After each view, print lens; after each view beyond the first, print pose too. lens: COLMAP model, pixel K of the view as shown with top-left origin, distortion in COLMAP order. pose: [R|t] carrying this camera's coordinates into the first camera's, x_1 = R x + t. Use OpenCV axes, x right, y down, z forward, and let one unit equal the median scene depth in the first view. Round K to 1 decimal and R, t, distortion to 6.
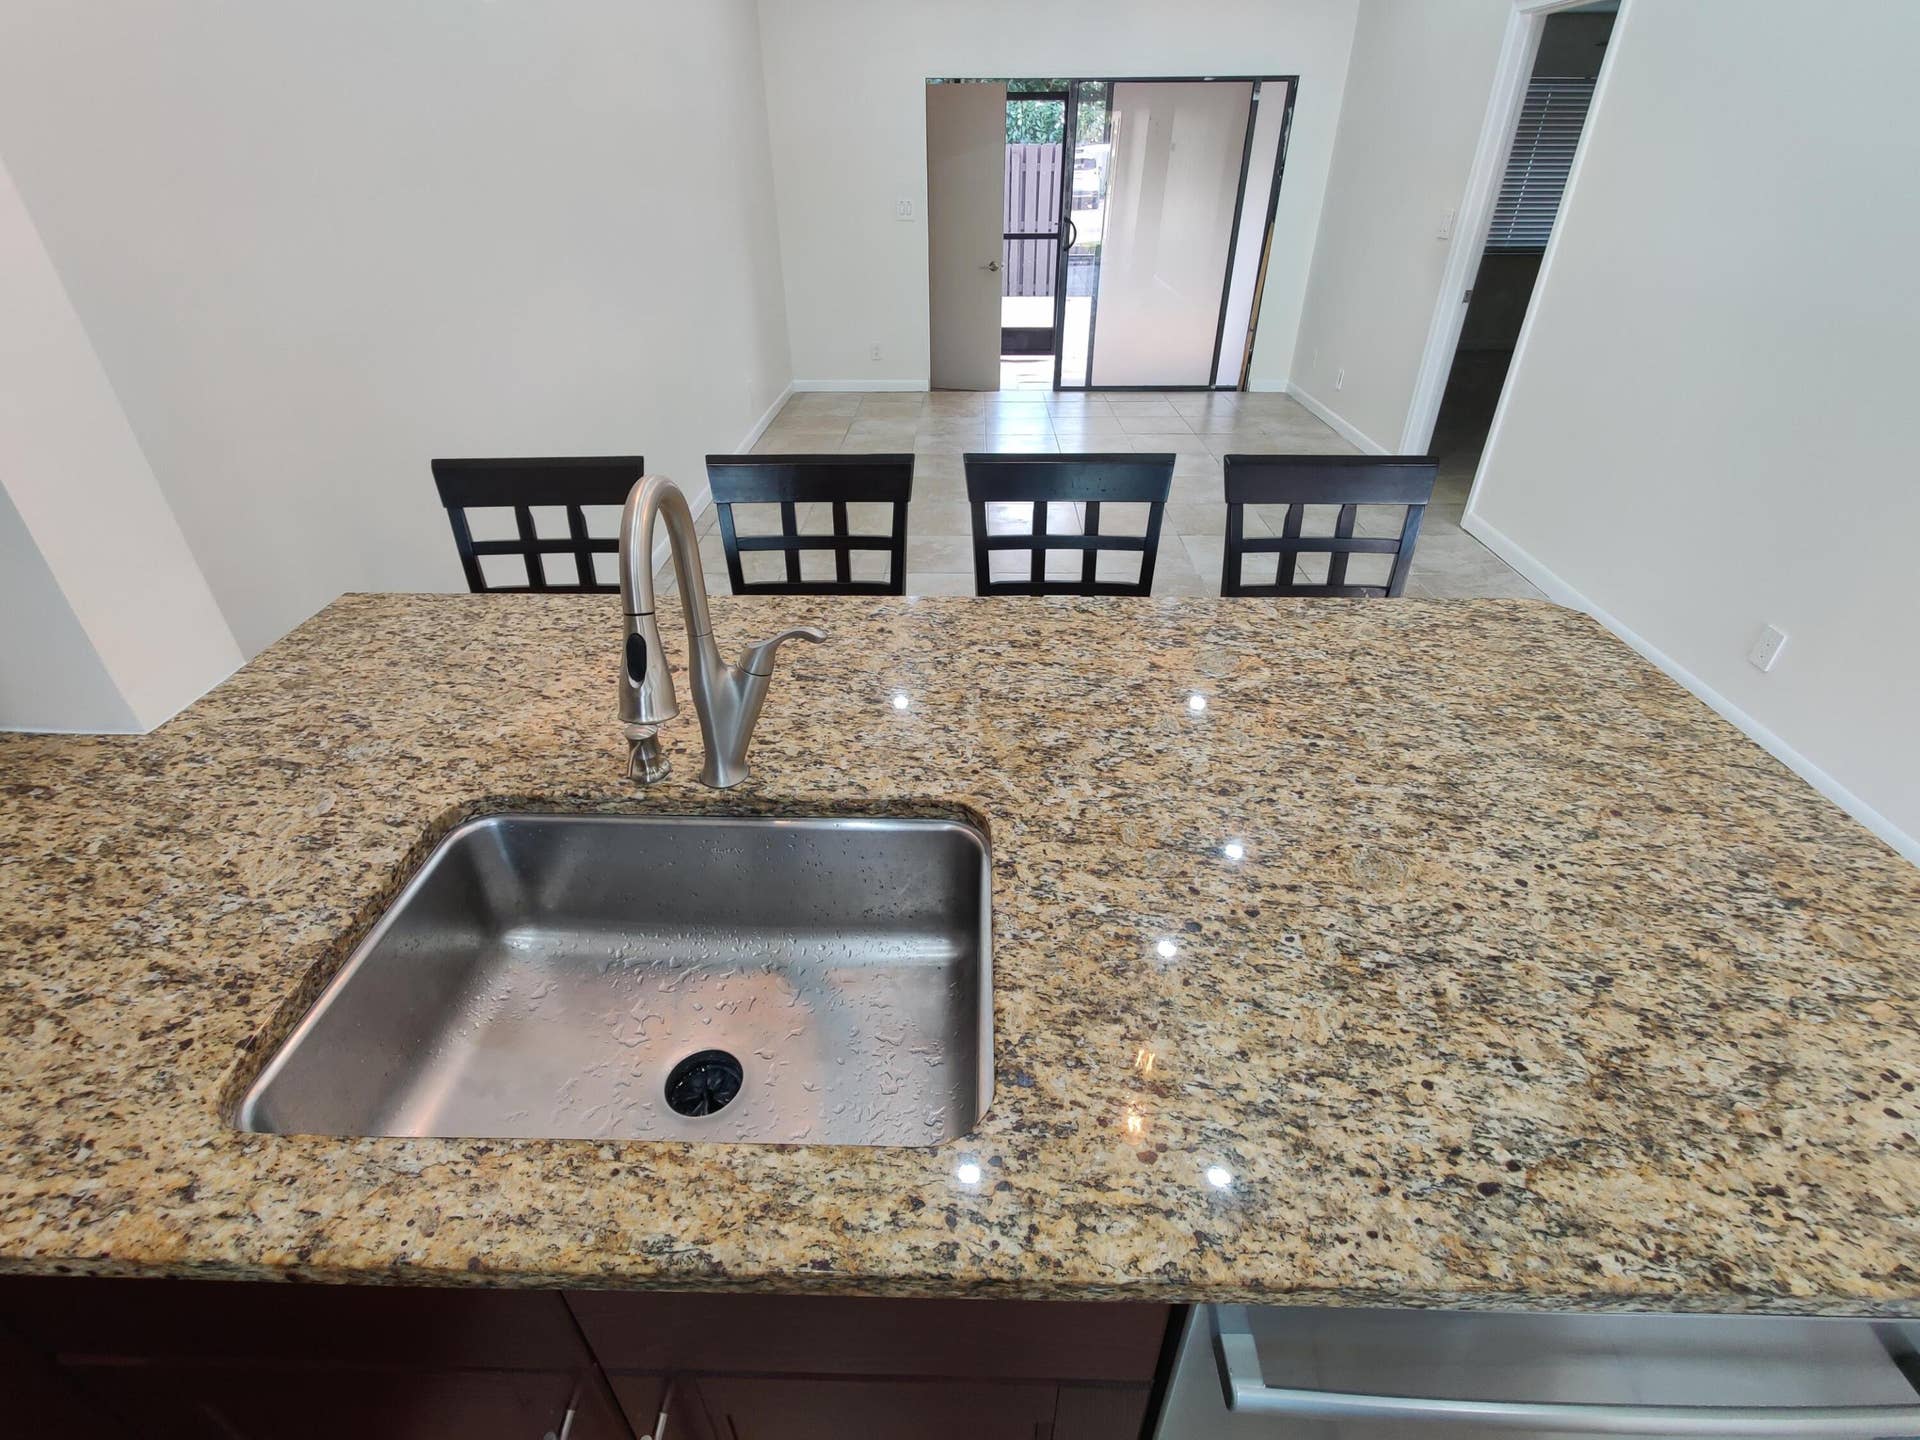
lens RADIAL K [[894.2, 0, 955.4], [0, 894.2, 725.3], [0, 0, 1]] dist [0.010064, -0.007632]
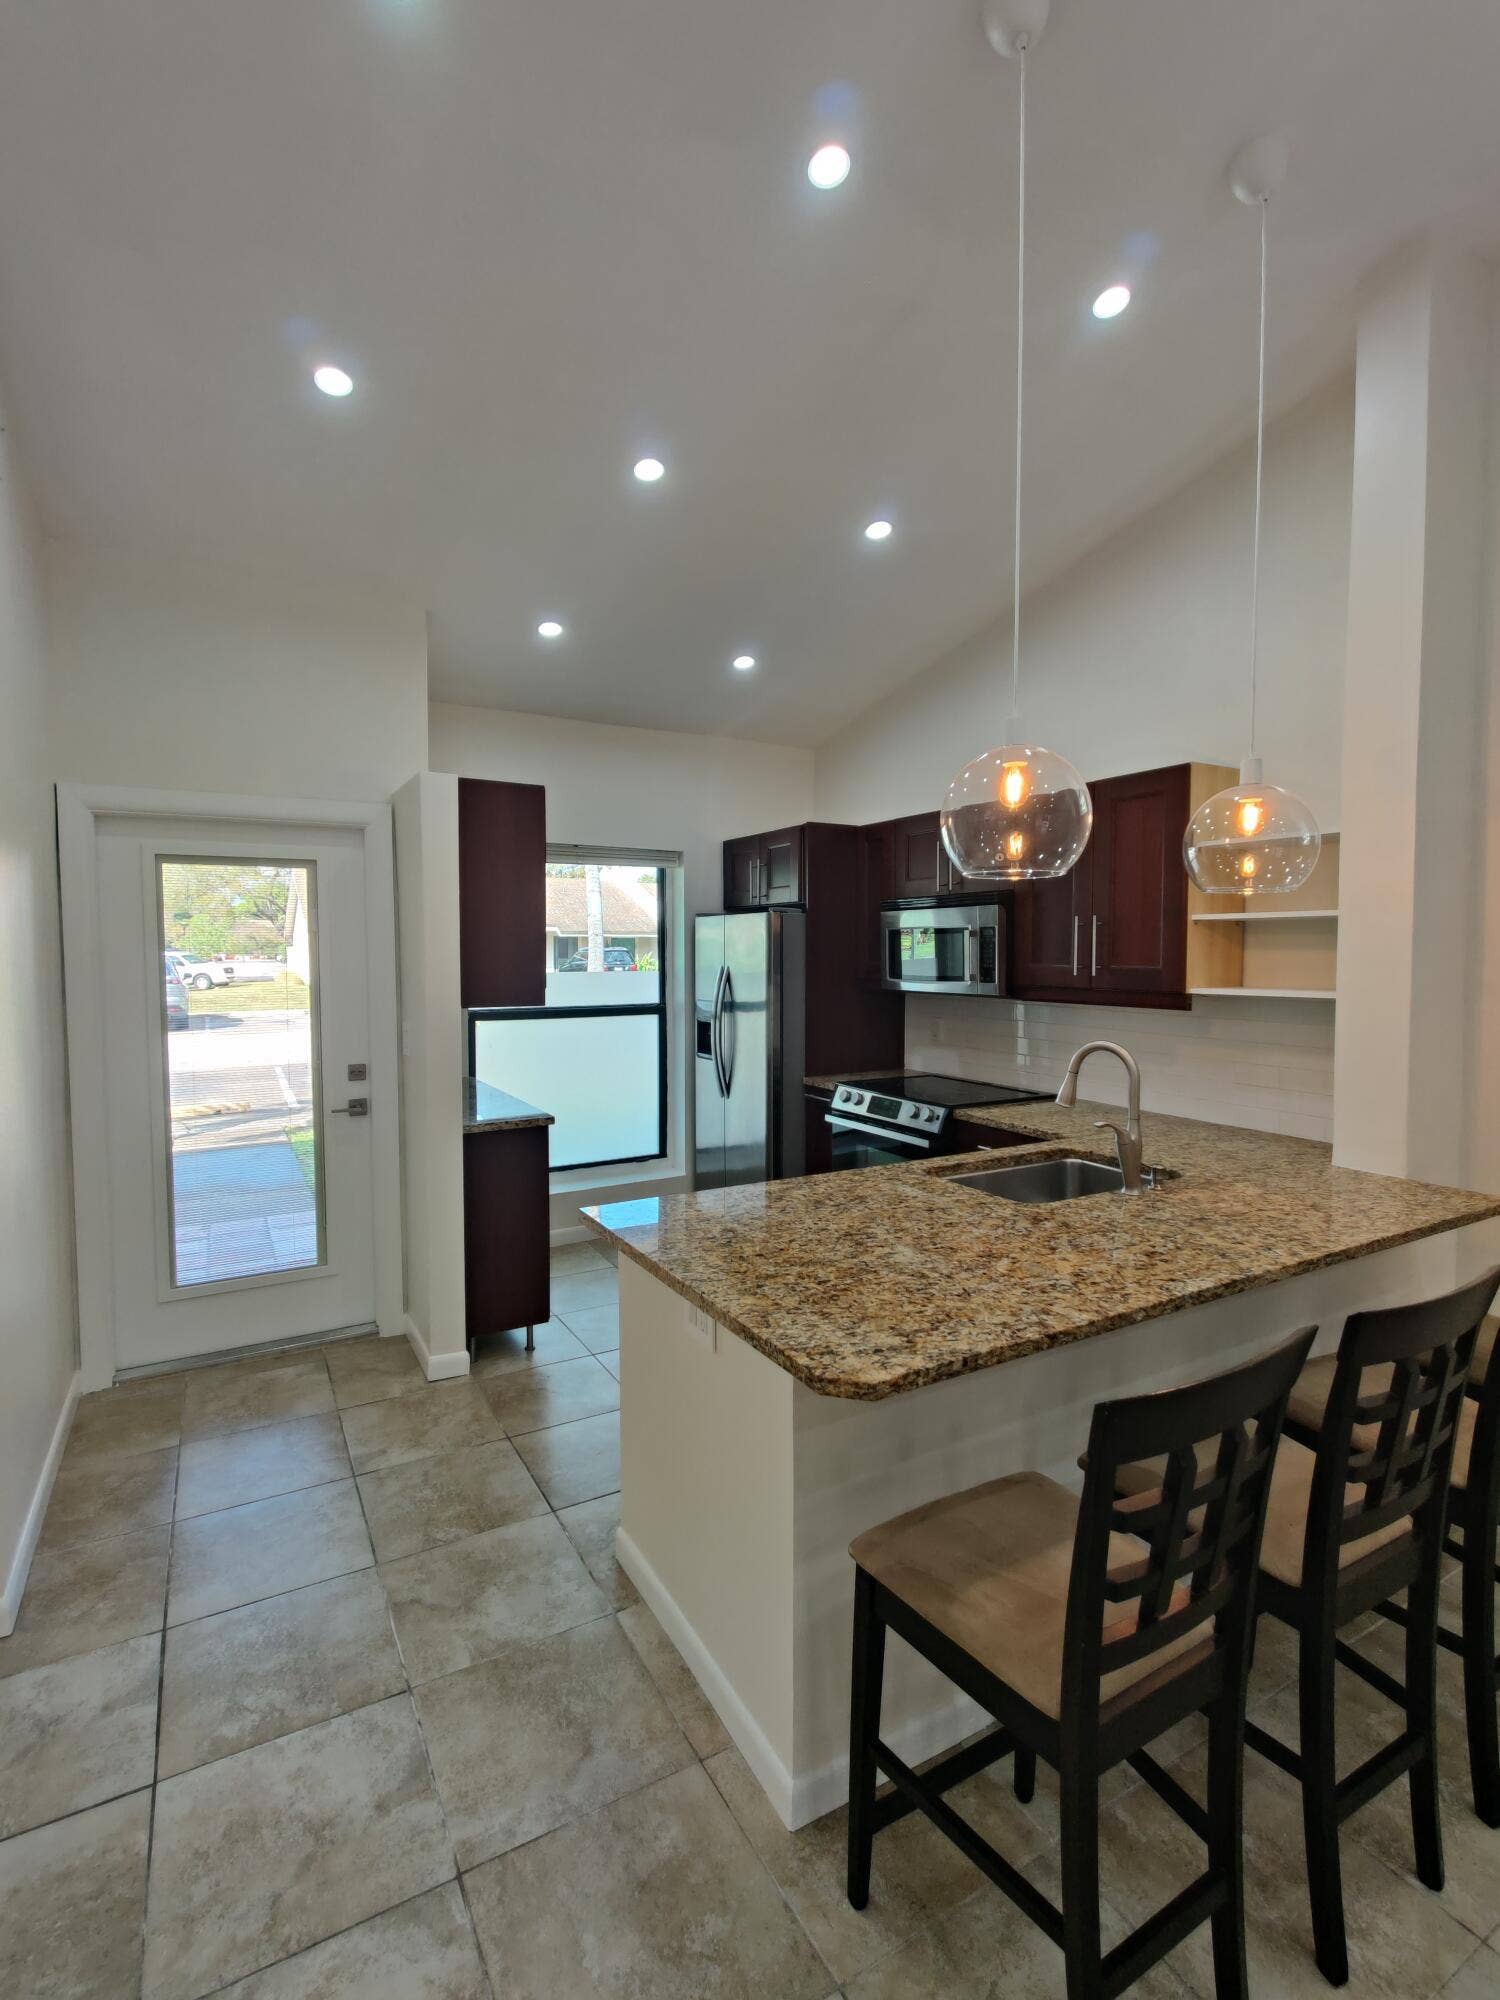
lens RADIAL K [[931.4, 0, 743.8], [0, 931.4, 990.5], [0, 0, 1]] dist [0.010064, -0.007632]
pose [[-0.858409, 0.026555, -0.512277, 1.773660], [-0.274965, 0.819246, 0.503220, -1.284513], [0.433044, 0.572827, -0.695947, 1.996855]]
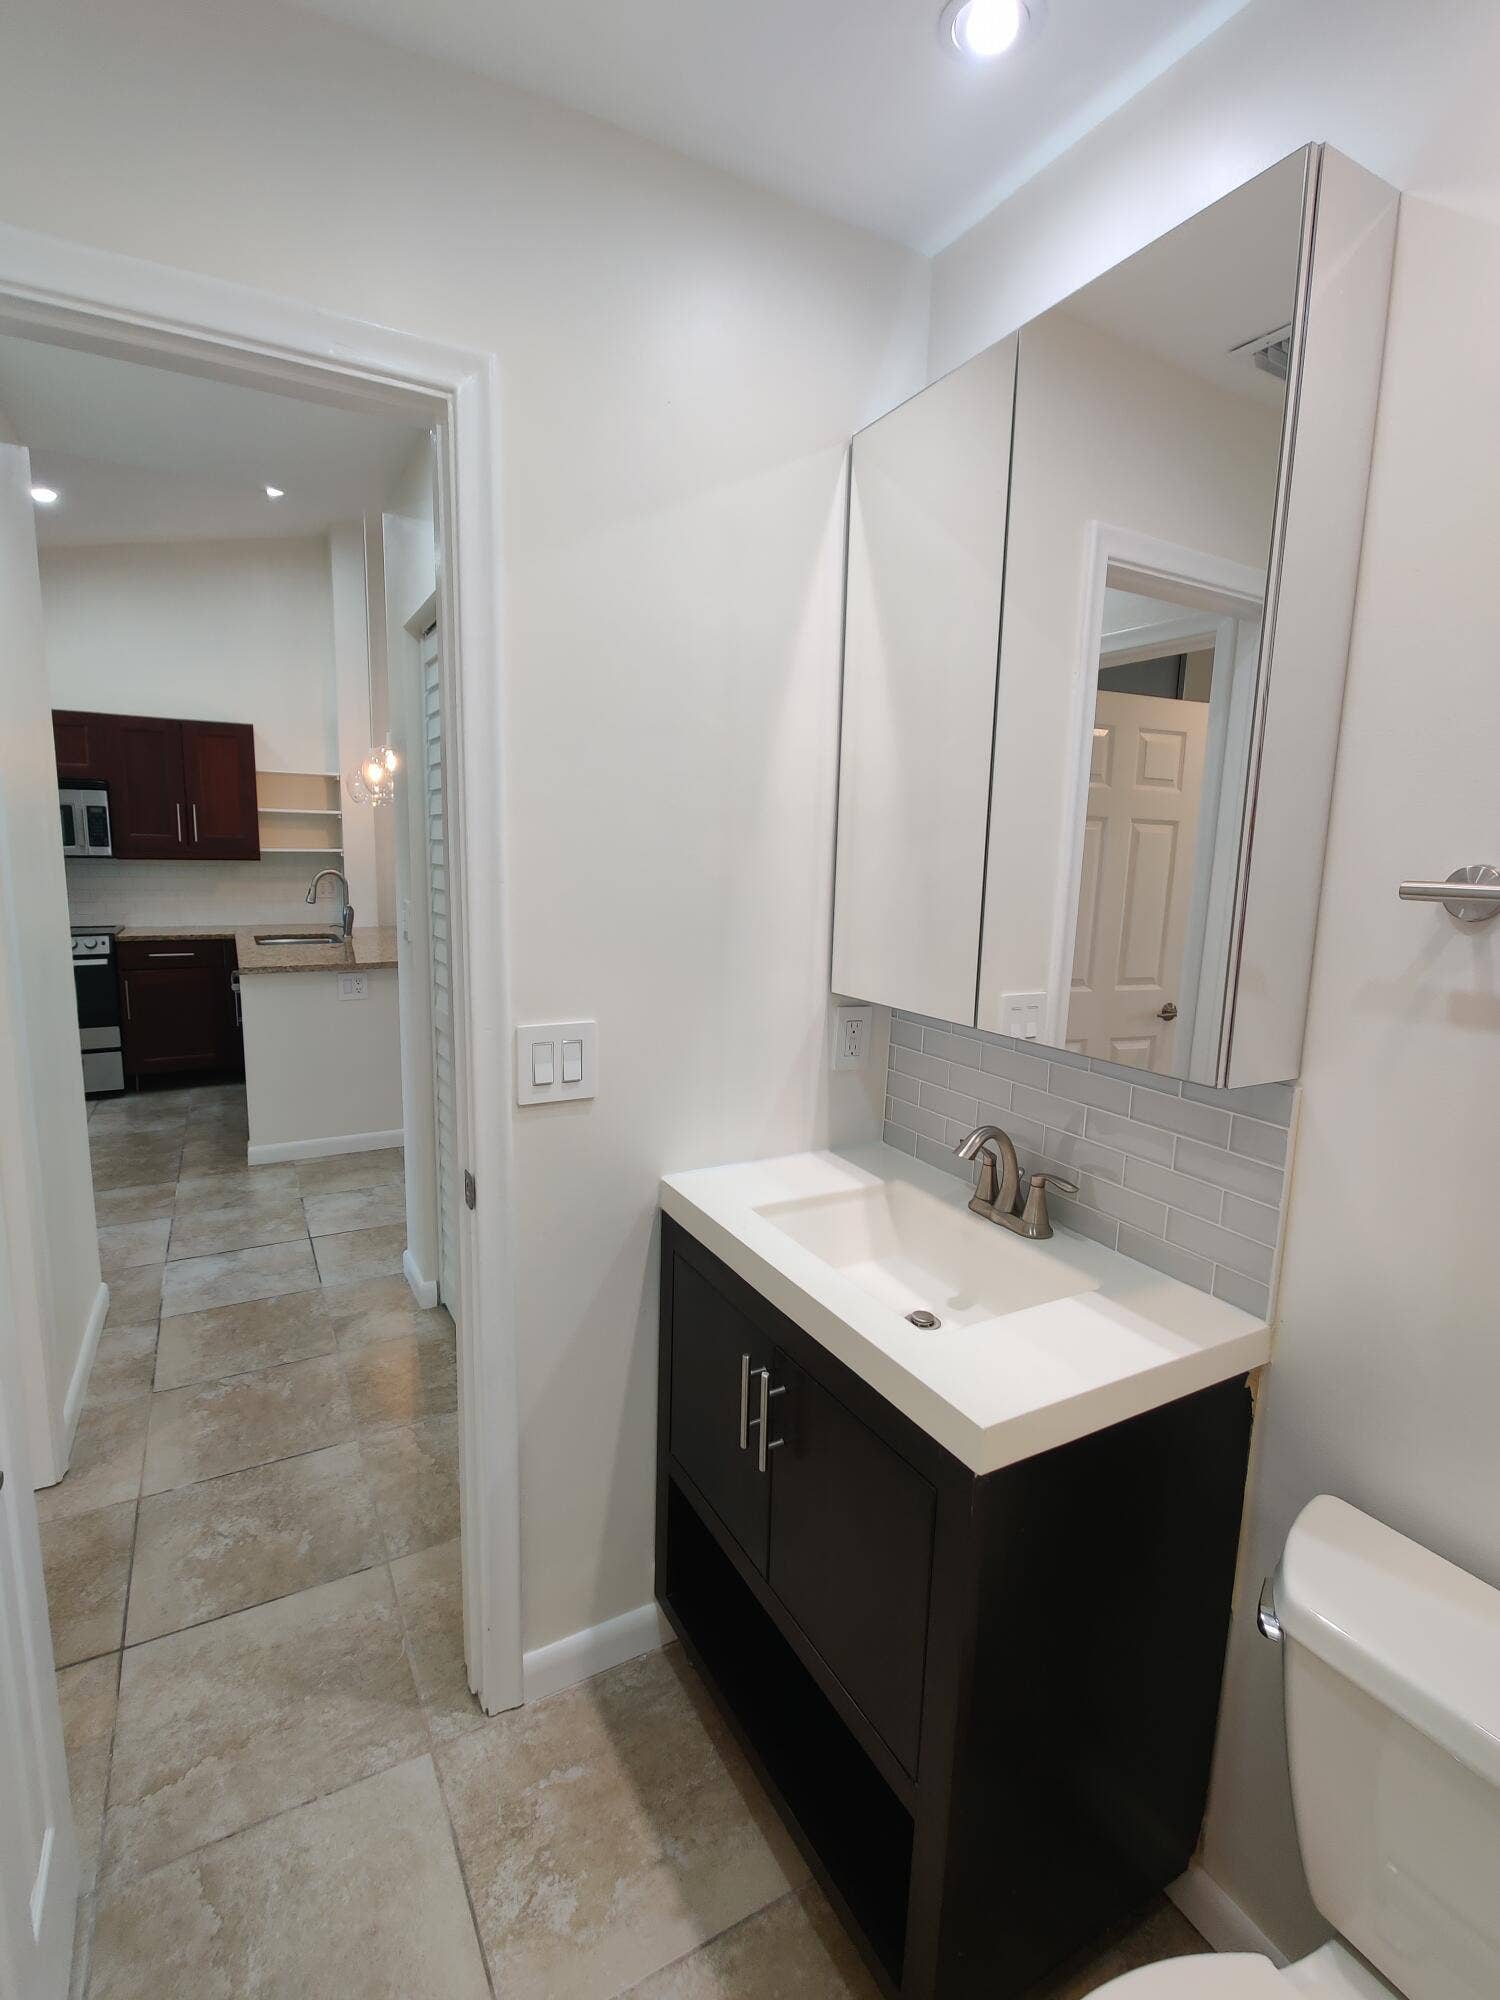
lens RADIAL K [[931.4, 0, 743.8], [0, 931.4, 990.5], [0, 0, 1]] dist [0.010064, -0.007632]
pose [[0.498786, 0.141446, -0.855106, 5.422694], [-0.487232, 0.861705, -0.141667, -0.027558], [0.716811, 0.487296, 0.498723, 0.182363]]
